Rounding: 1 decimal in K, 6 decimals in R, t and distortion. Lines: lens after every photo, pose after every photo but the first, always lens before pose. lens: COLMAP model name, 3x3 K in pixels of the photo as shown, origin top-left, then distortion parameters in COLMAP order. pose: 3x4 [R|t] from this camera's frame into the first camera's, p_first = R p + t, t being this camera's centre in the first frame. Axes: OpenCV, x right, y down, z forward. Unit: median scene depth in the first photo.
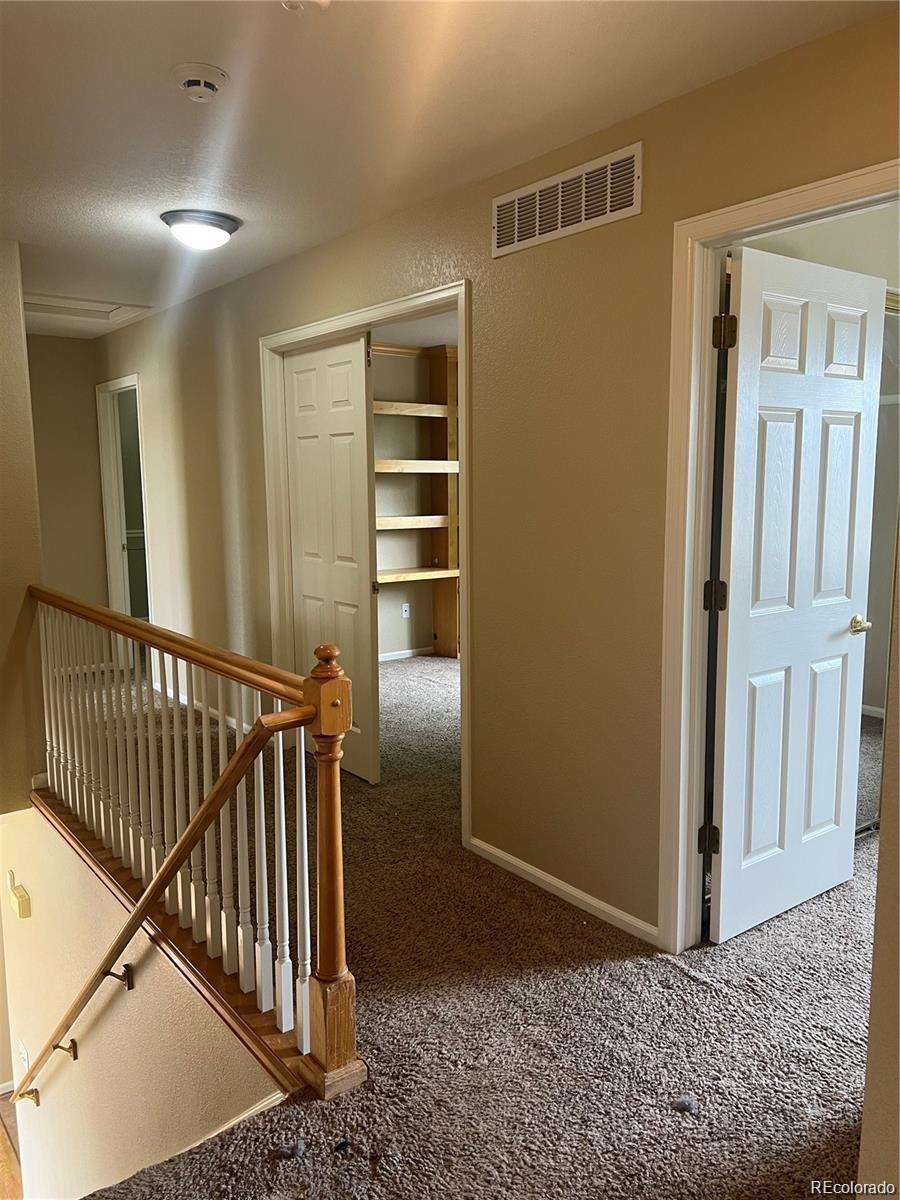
lens RADIAL K [[903.3, 0, 452.6], [0, 903.3, 603.0], [0, 0, 1]] dist [0.076364, -0.061845]
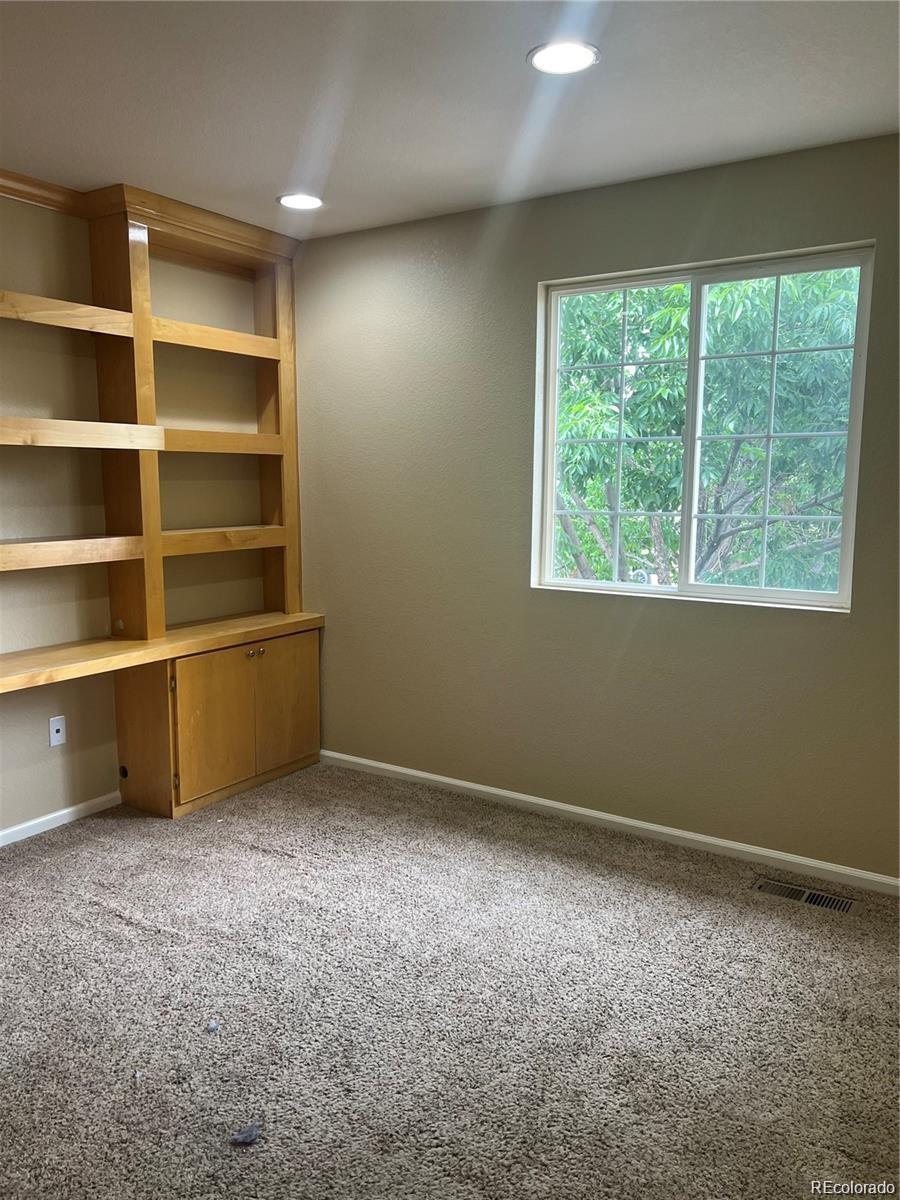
lens RADIAL K [[903.3, 0, 450.7], [0, 903.3, 597.7], [0, 0, 1]] dist [0.076364, -0.061845]
pose [[0.941282, -0.036176, 0.335679, -0.015354], [0.025793, 0.999042, 0.035340, -0.076143], [-0.336636, -0.024607, 0.941313, 0.469220]]
